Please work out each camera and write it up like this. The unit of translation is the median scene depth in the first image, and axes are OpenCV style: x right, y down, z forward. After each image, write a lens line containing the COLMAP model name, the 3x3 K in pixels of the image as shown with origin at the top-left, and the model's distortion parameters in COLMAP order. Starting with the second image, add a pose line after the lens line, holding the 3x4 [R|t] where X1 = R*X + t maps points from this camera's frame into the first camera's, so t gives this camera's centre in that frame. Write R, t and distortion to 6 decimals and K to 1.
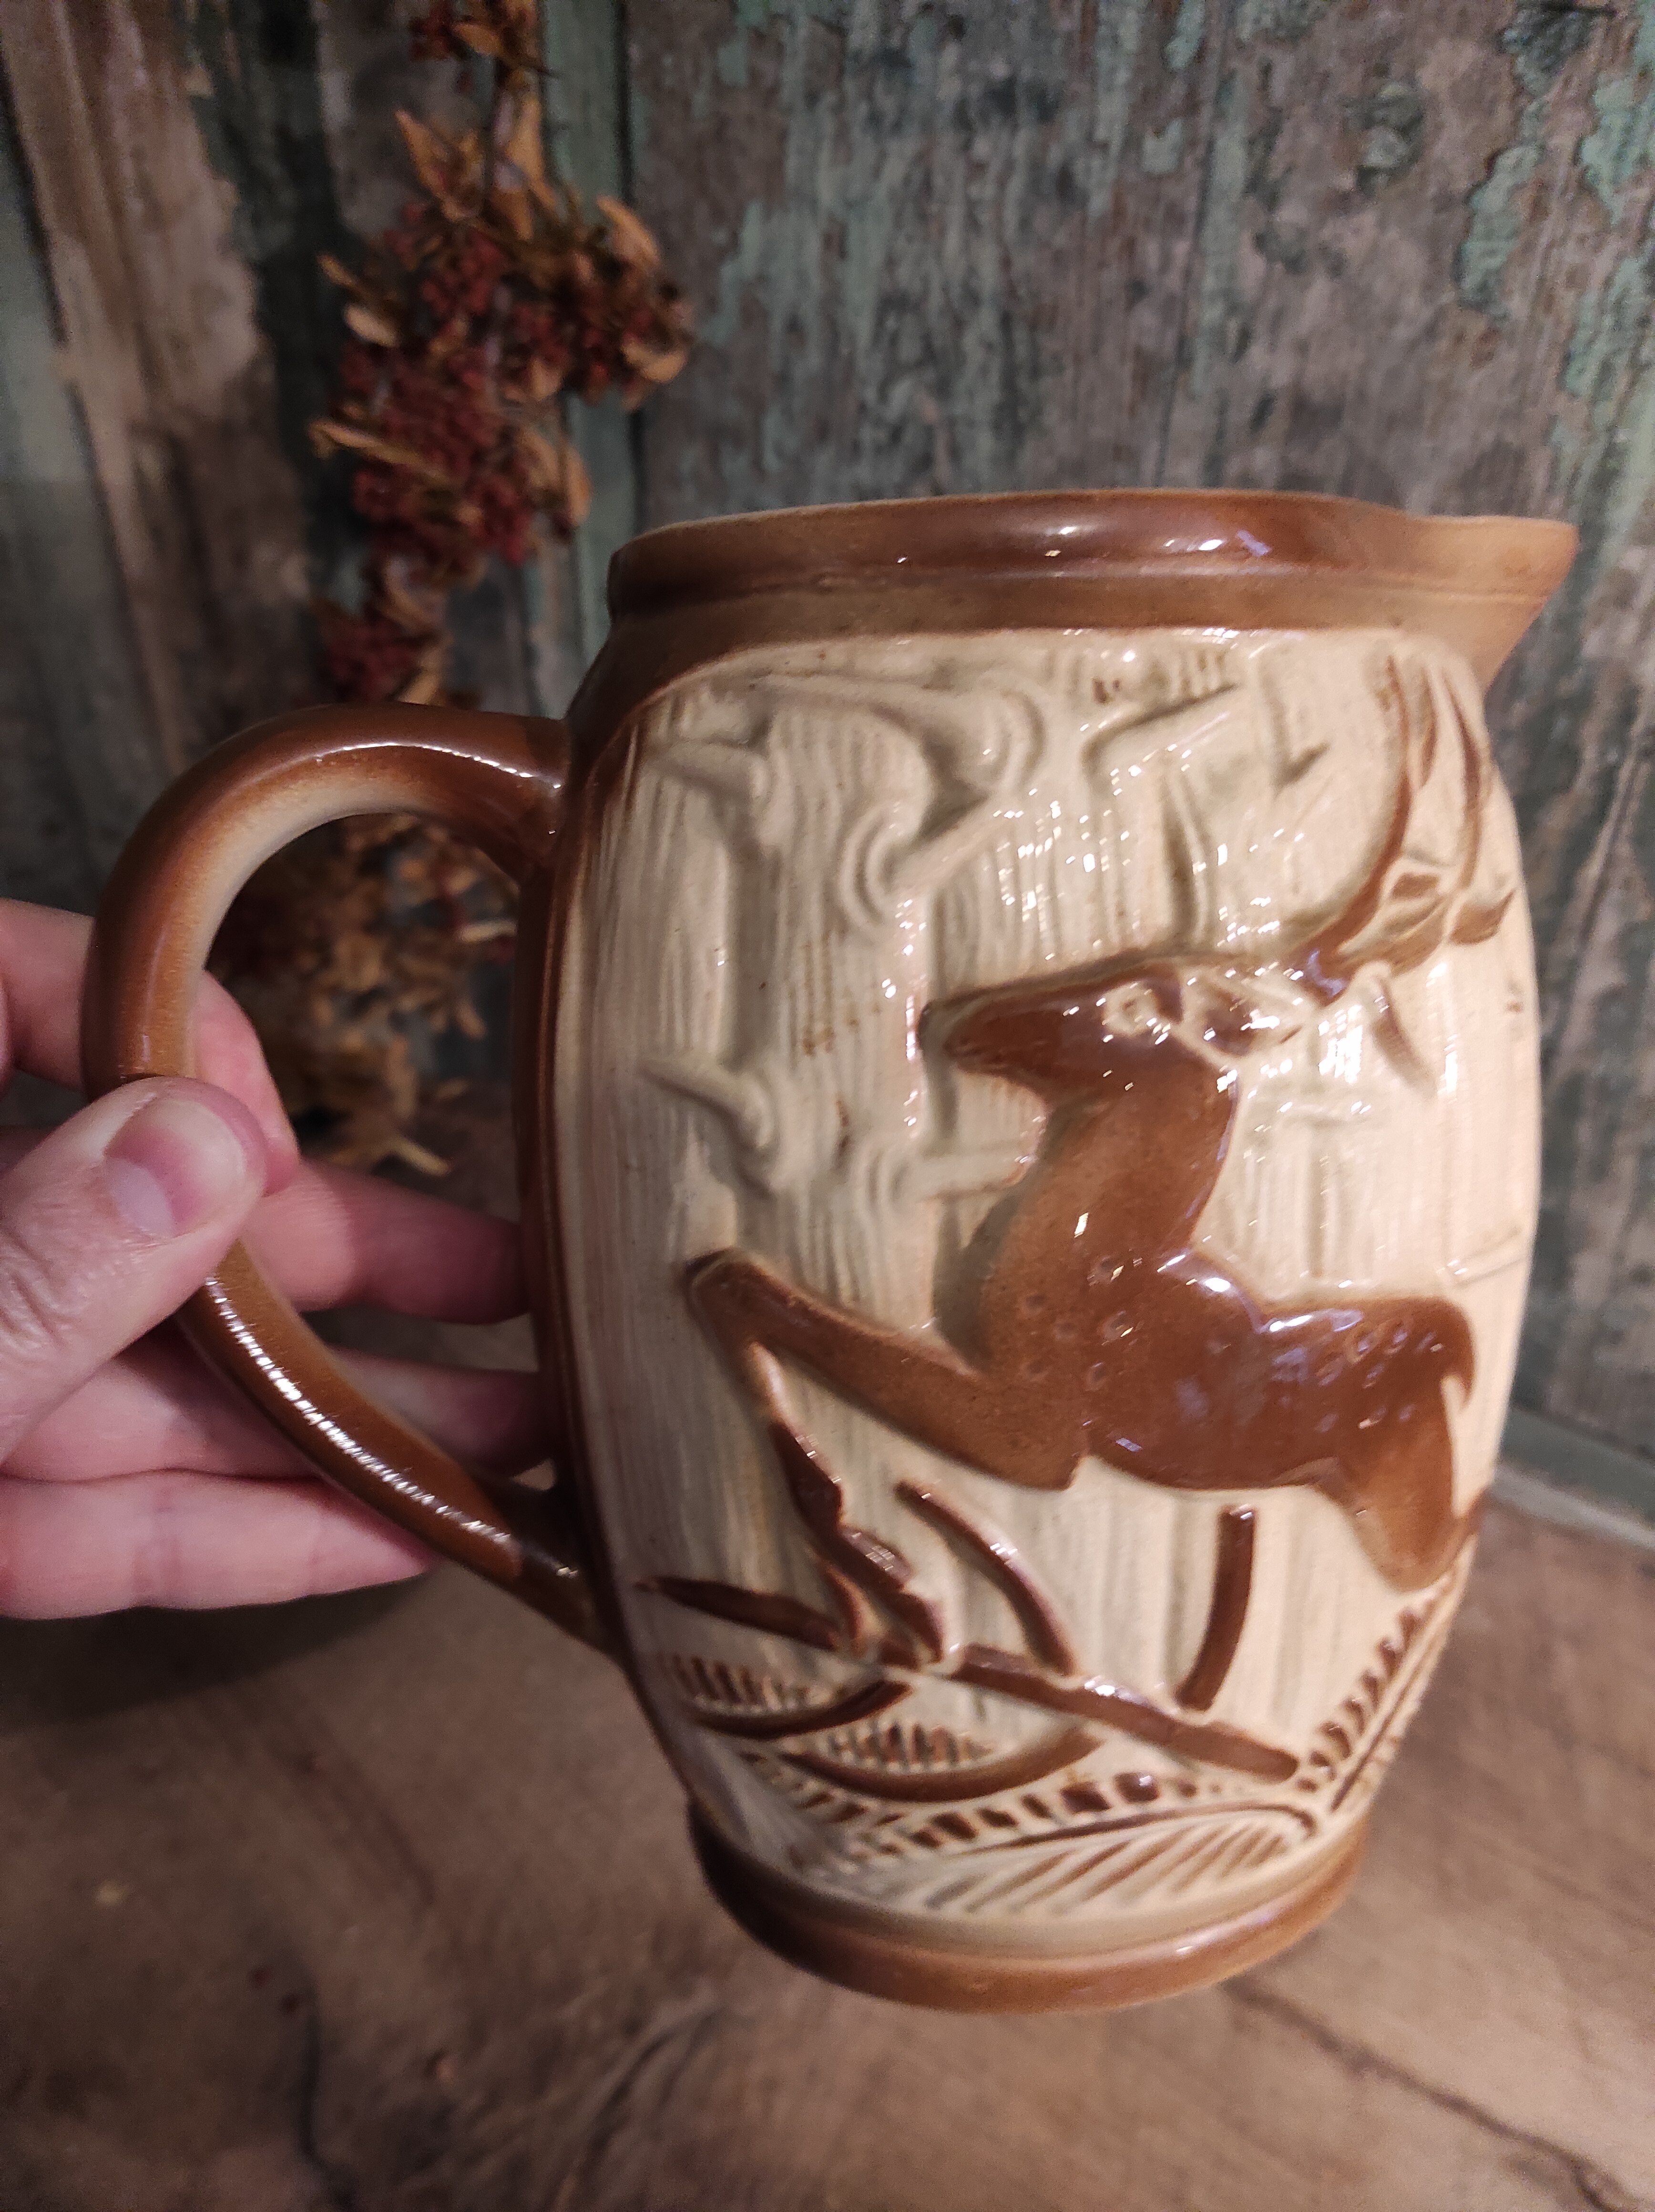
lens RADIAL K [[1679.2, 0, 831.4], [0, 1679.2, 1101.1], [0, 0, 1]] dist [0.006585, 0.002171]
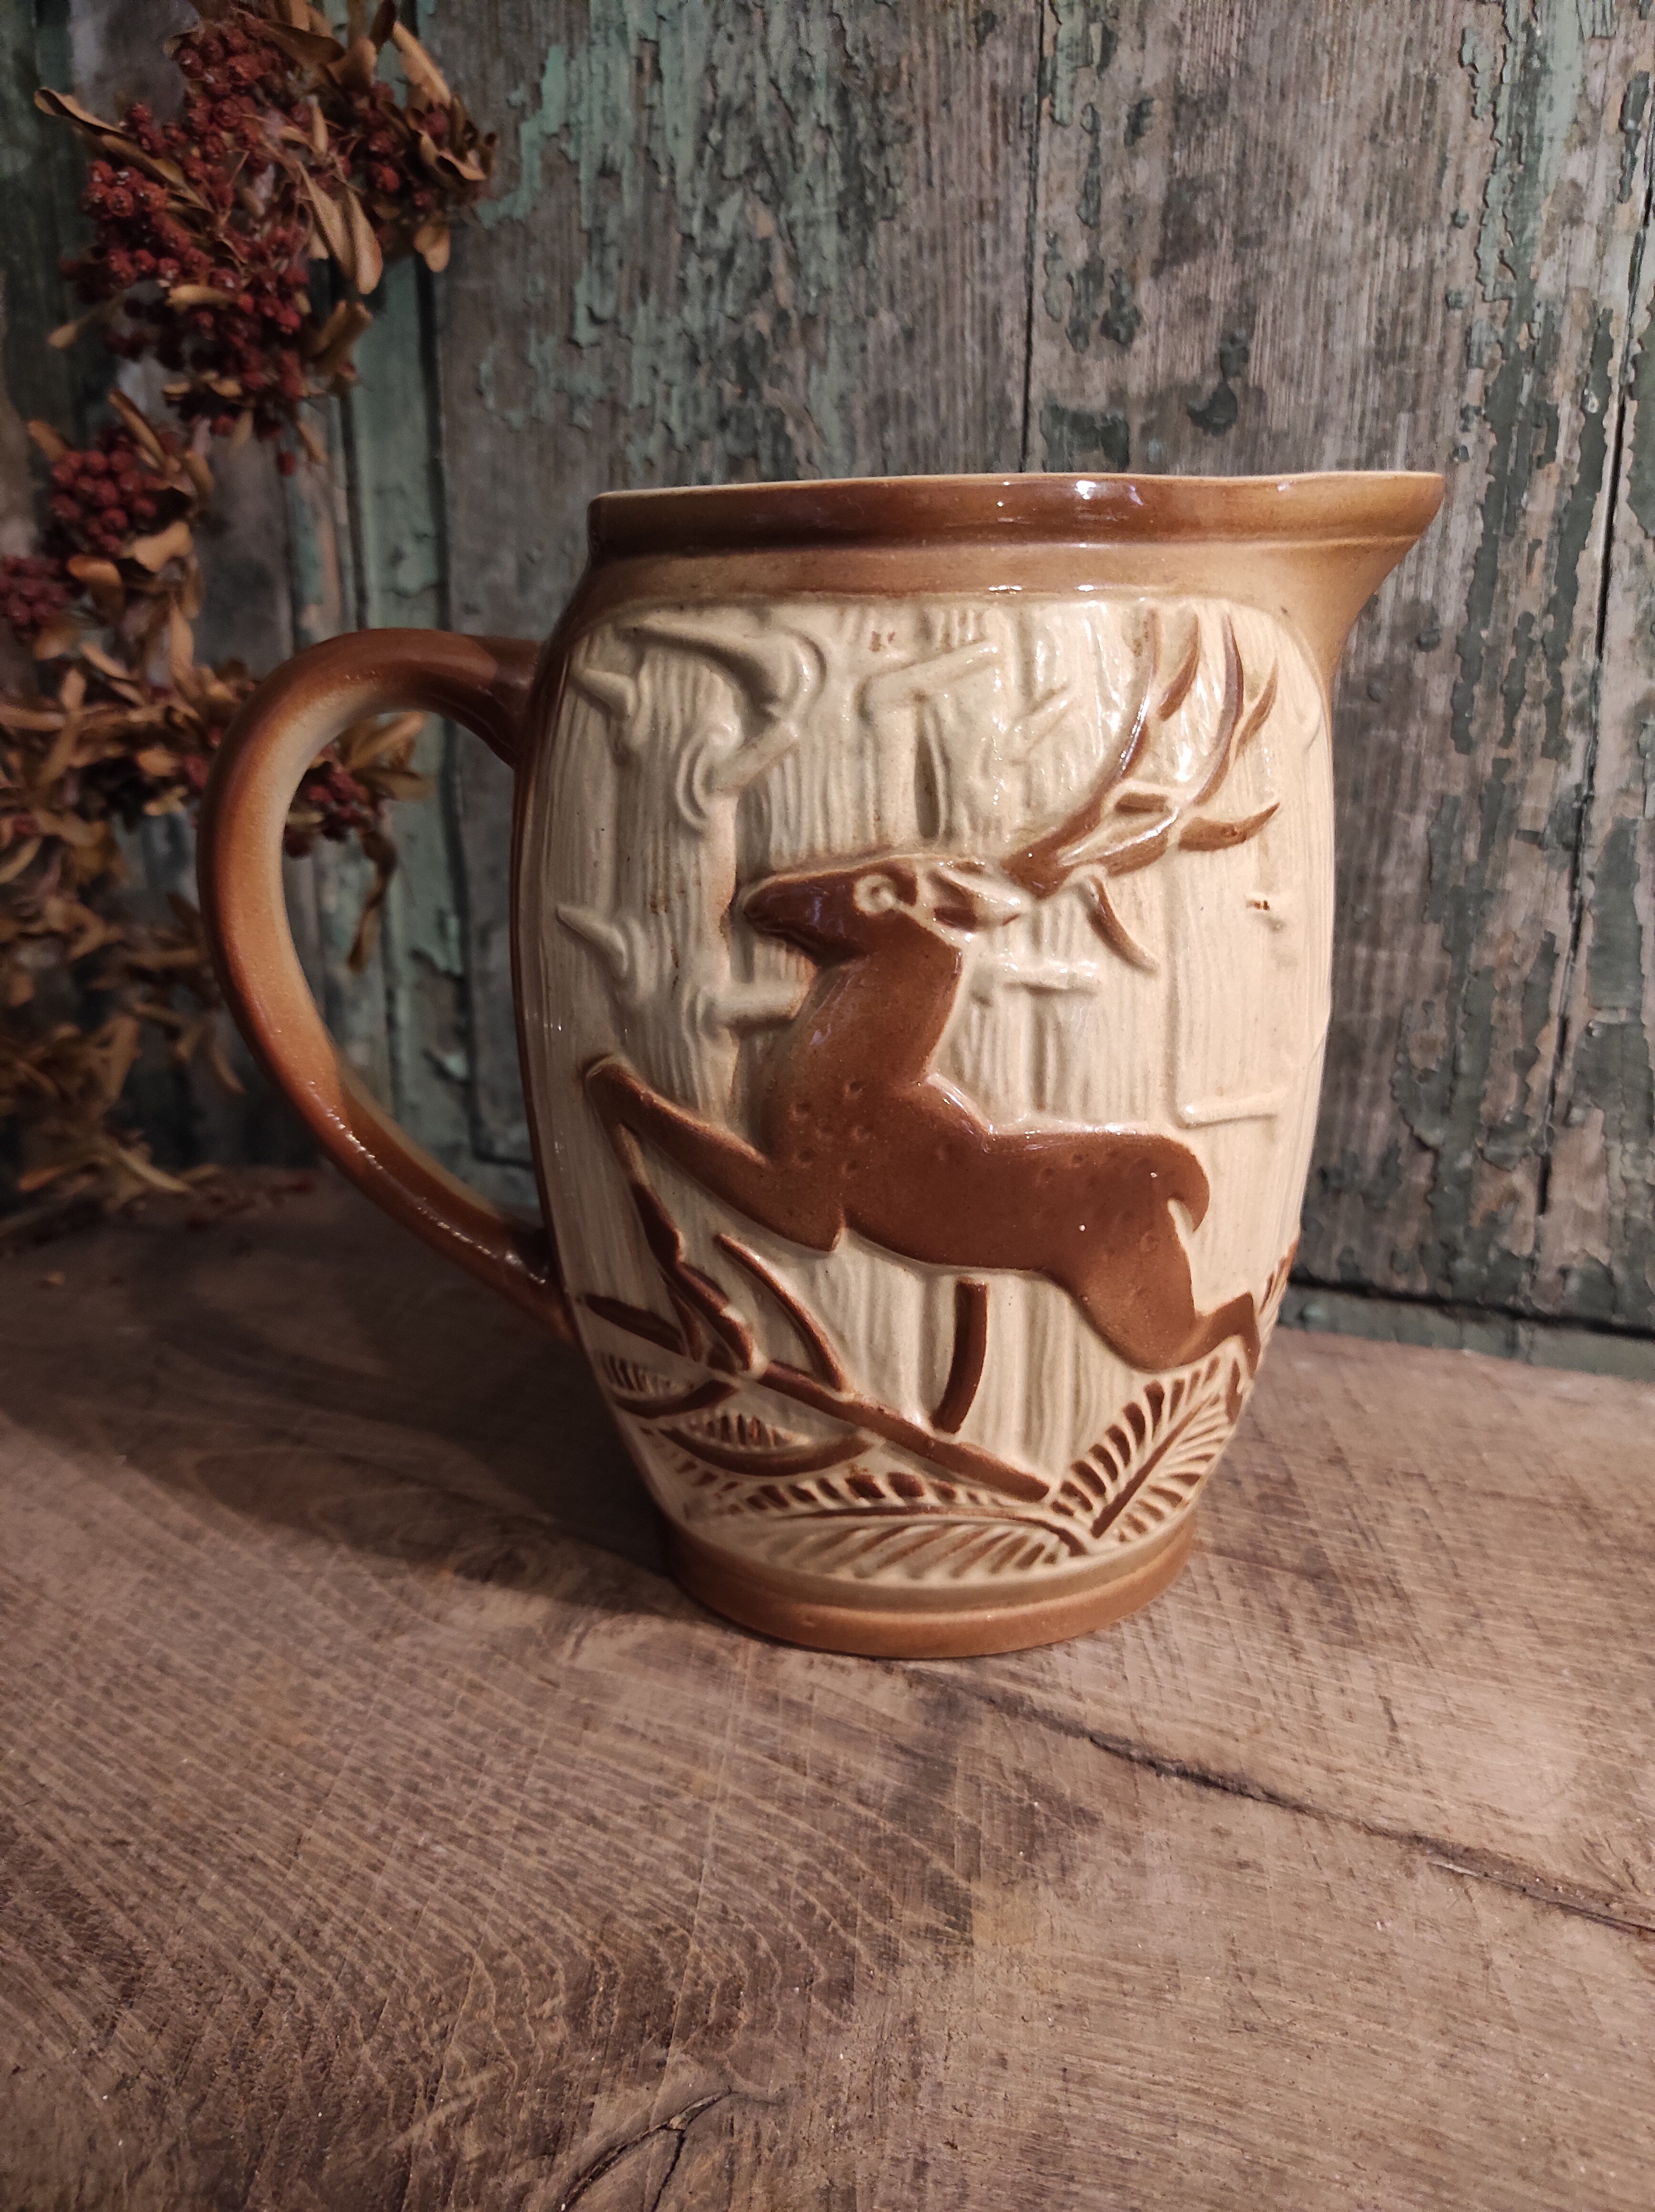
lens RADIAL K [[1679.2, 0, 831.4], [0, 1679.2, 1101.1], [0, 0, 1]] dist [0.006585, 0.002171]
pose [[0.969618, 0.082827, -0.230176, 0.424429], [-0.057404, 0.991701, 0.115039, -0.039306], [0.237794, -0.098331, 0.966325, -0.265627]]
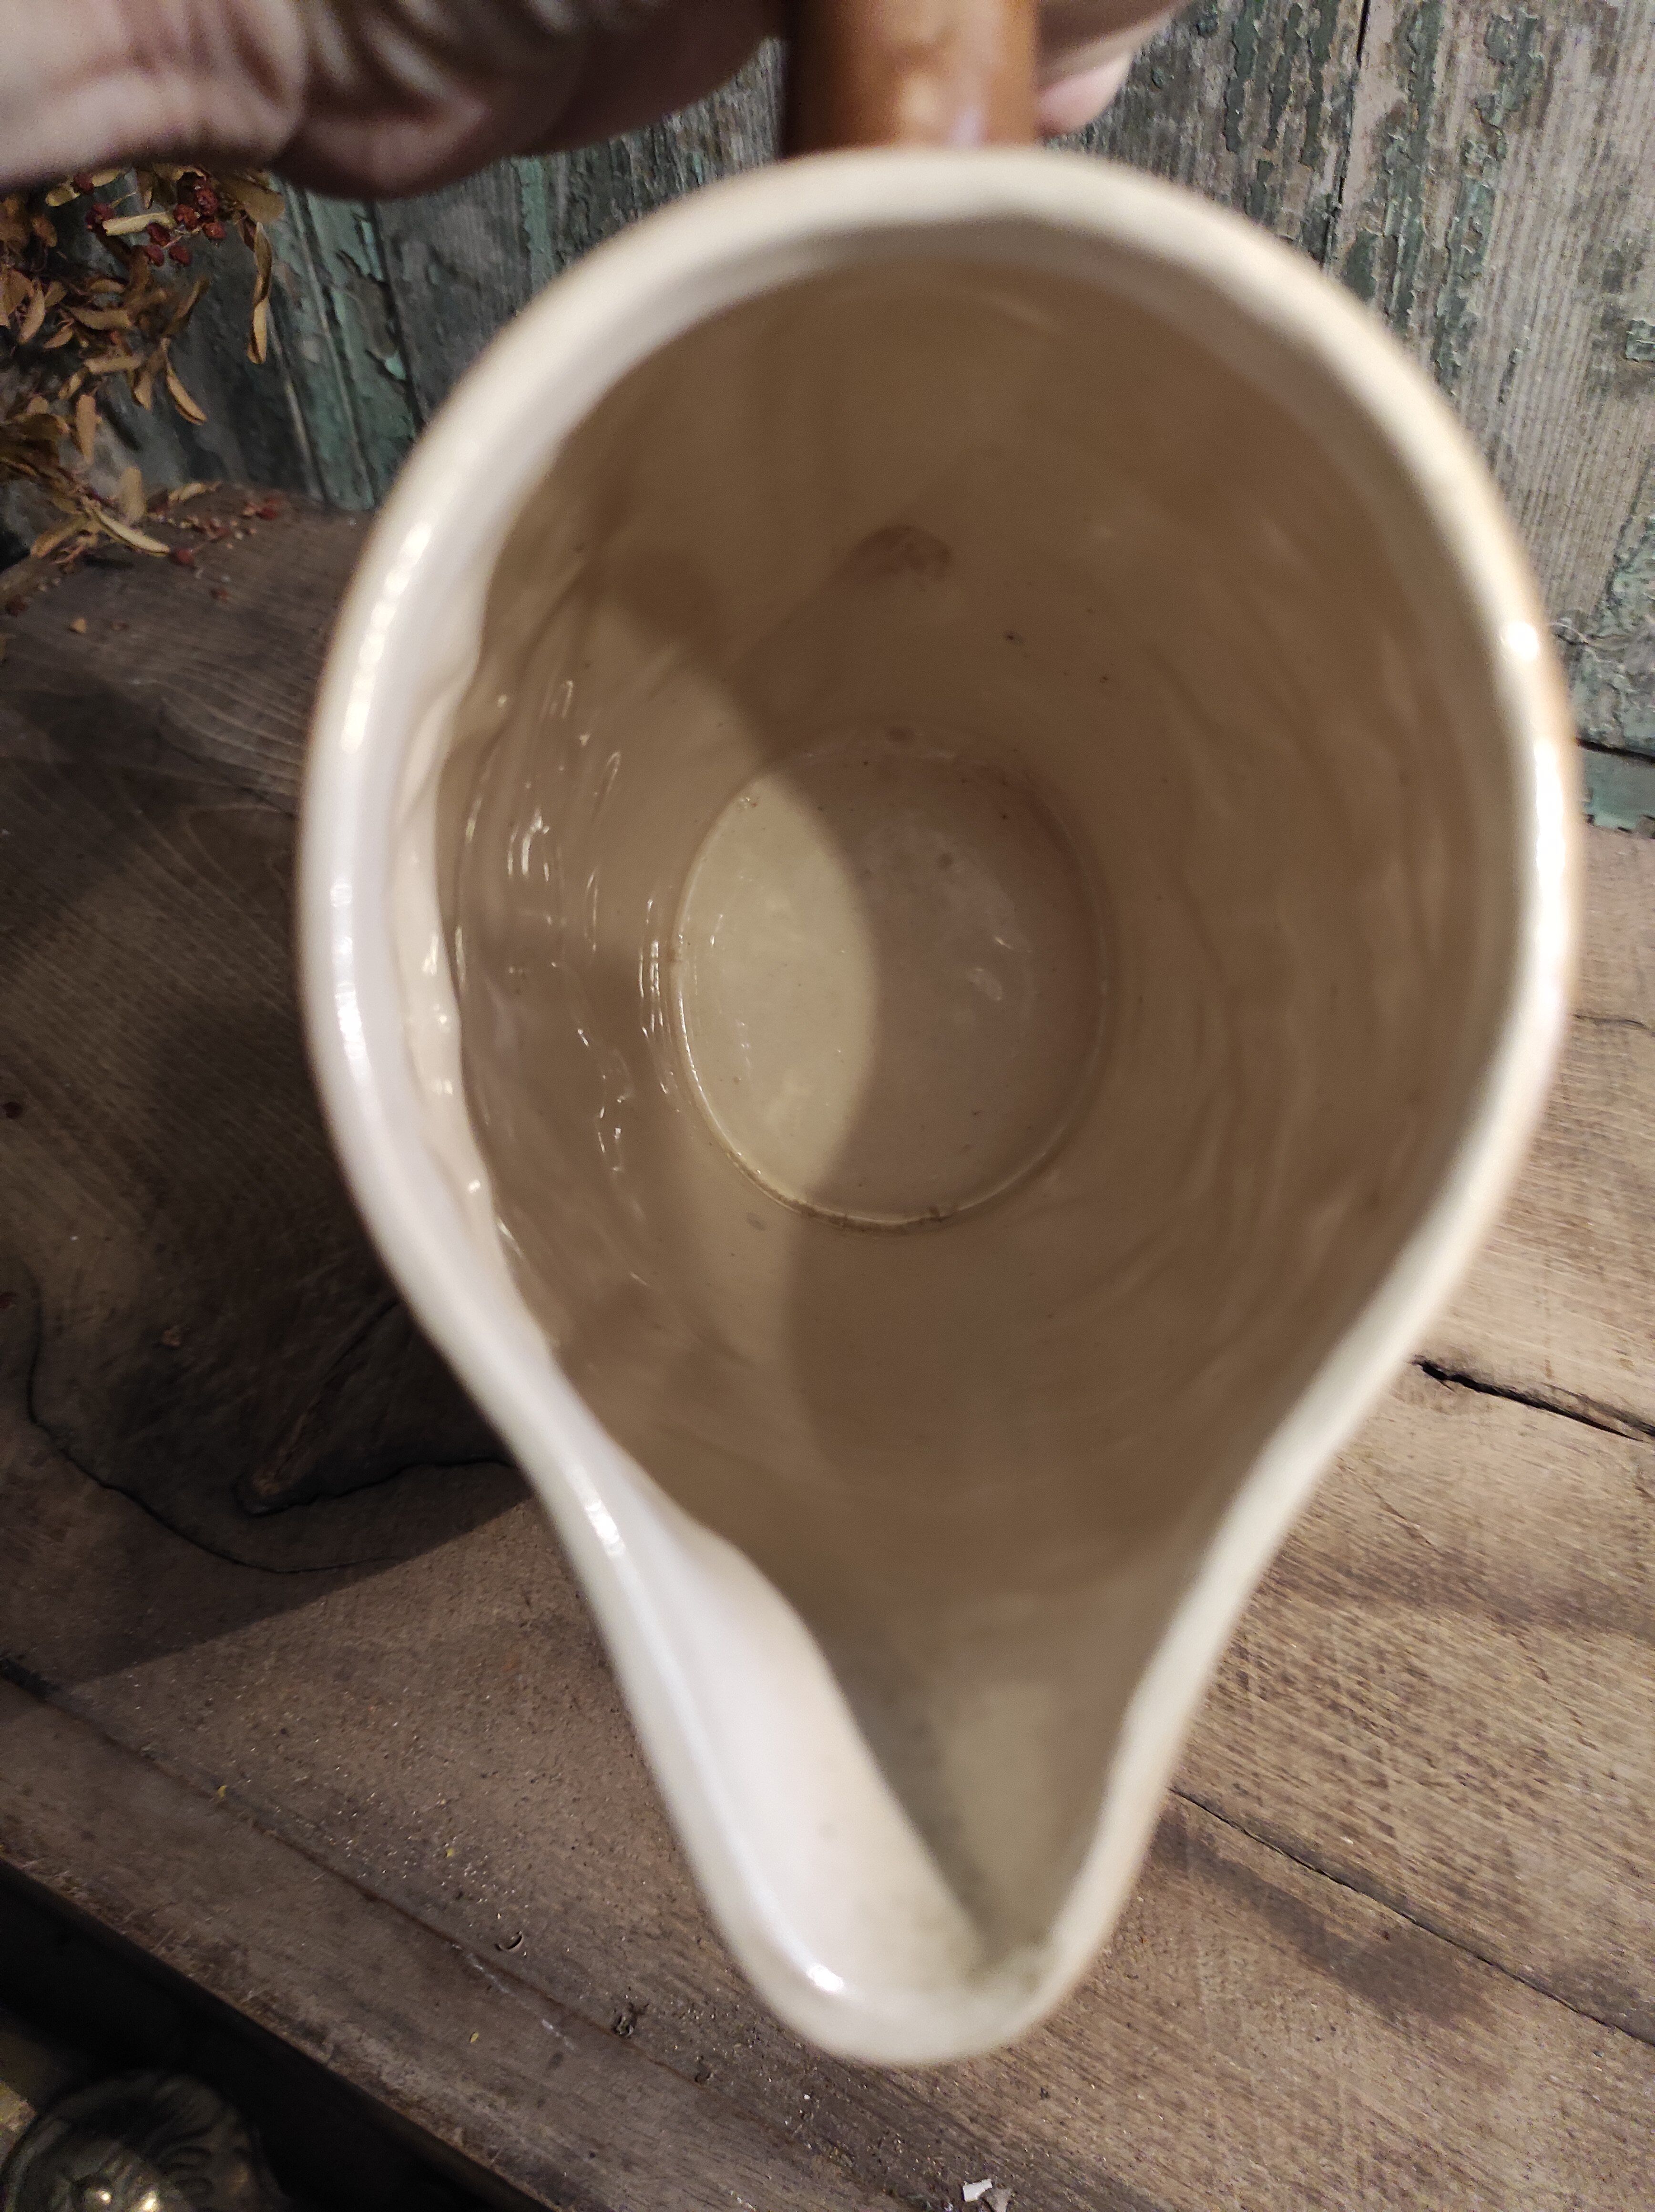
lens RADIAL K [[1679.2, 0, 831.4], [0, 1679.2, 1101.1], [0, 0, 1]] dist [0.006585, 0.002171]
pose [[0.944706, 0.226478, -0.237145, 0.731369], [-0.027147, 0.774719, 0.631723, -0.398777], [0.326792, -0.590355, 0.738030, -0.407213]]
